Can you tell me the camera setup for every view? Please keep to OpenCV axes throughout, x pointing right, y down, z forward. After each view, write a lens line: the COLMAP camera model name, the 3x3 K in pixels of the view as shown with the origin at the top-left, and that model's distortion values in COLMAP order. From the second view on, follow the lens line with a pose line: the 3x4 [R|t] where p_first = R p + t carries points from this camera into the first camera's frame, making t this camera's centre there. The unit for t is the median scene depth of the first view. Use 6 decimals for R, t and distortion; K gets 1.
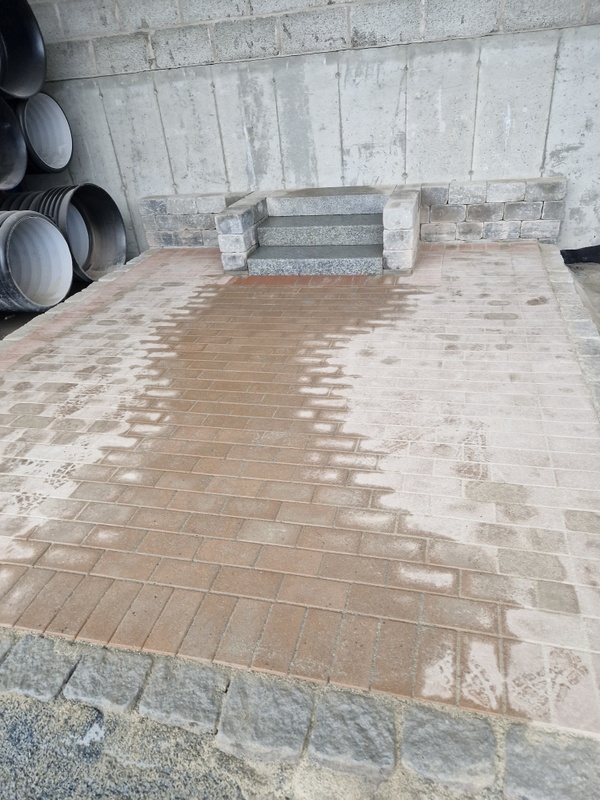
lens RADIAL K [[527.7, 0, 310.8], [0, 527.7, 402.6], [0, 0, 1]] dist [0.071929, -0.054645]
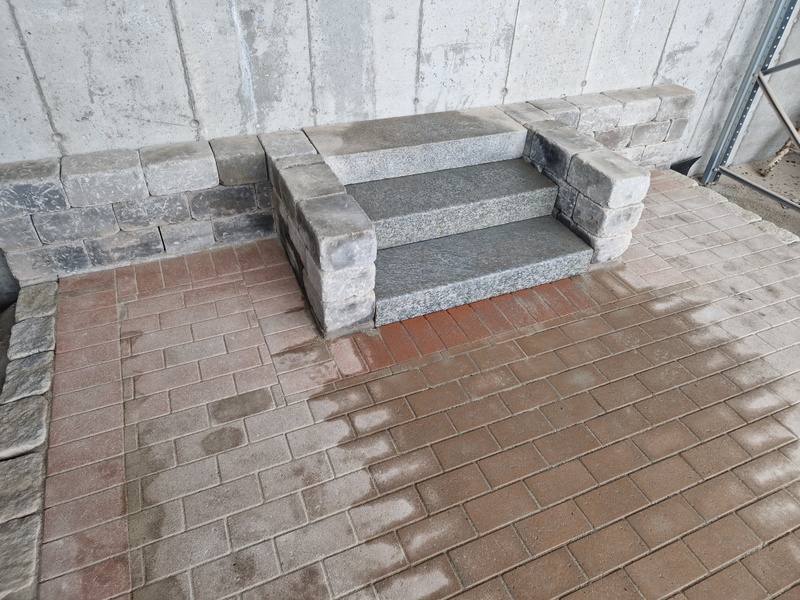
lens RADIAL K [[527.7, 0, 399.7], [0, 527.7, 297.2], [0, 0, 1]] dist [0.071929, -0.054645]
pose [[0.796215, -0.284431, 0.533985, -0.372033], [0.225294, 0.958513, 0.174627, -0.362571], [-0.561501, -0.018737, 0.827264, 0.590543]]
